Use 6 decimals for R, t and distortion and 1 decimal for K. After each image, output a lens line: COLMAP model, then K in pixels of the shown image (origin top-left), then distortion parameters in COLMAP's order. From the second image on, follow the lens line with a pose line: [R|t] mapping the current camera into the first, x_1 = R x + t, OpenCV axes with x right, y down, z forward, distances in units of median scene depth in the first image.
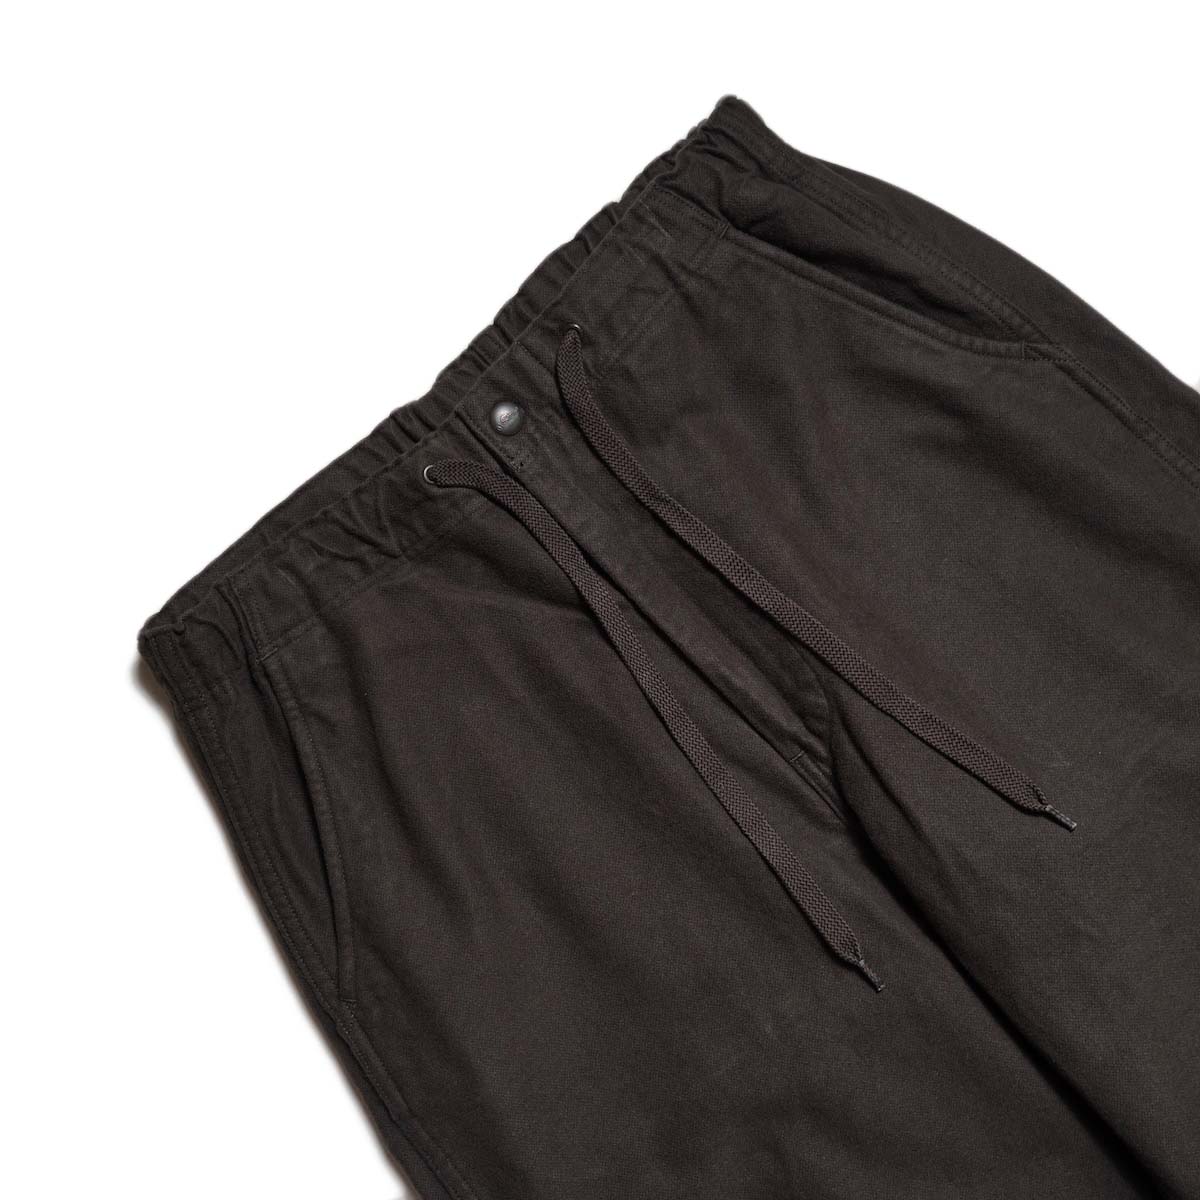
lens RADIAL K [[1446.8, 0, 600.0], [0, 1446.8, 600.0], [0, 0, 1]] dist [-0.021084, -0.009618]
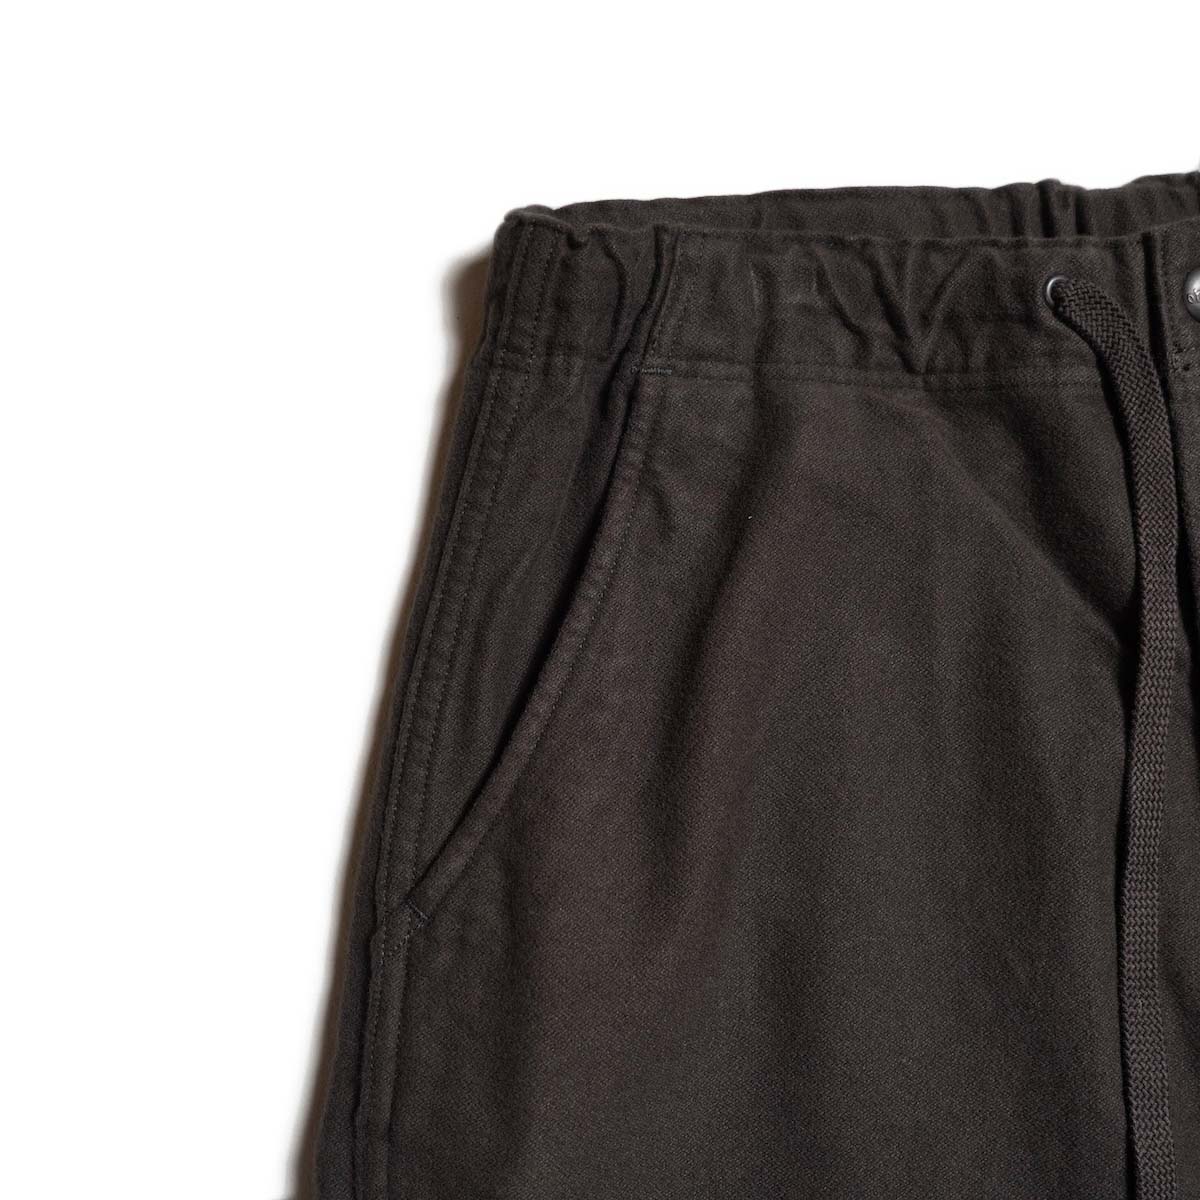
lens RADIAL K [[1446.8, 0, 600.0], [0, 1446.8, 600.0], [0, 0, 1]] dist [-0.021084, -0.009618]
pose [[0.796828, 0.600311, -0.068499, -0.148747], [-0.602667, 0.797761, -0.019233, 0.140271], [0.043100, 0.056608, 0.997466, 0.400742]]
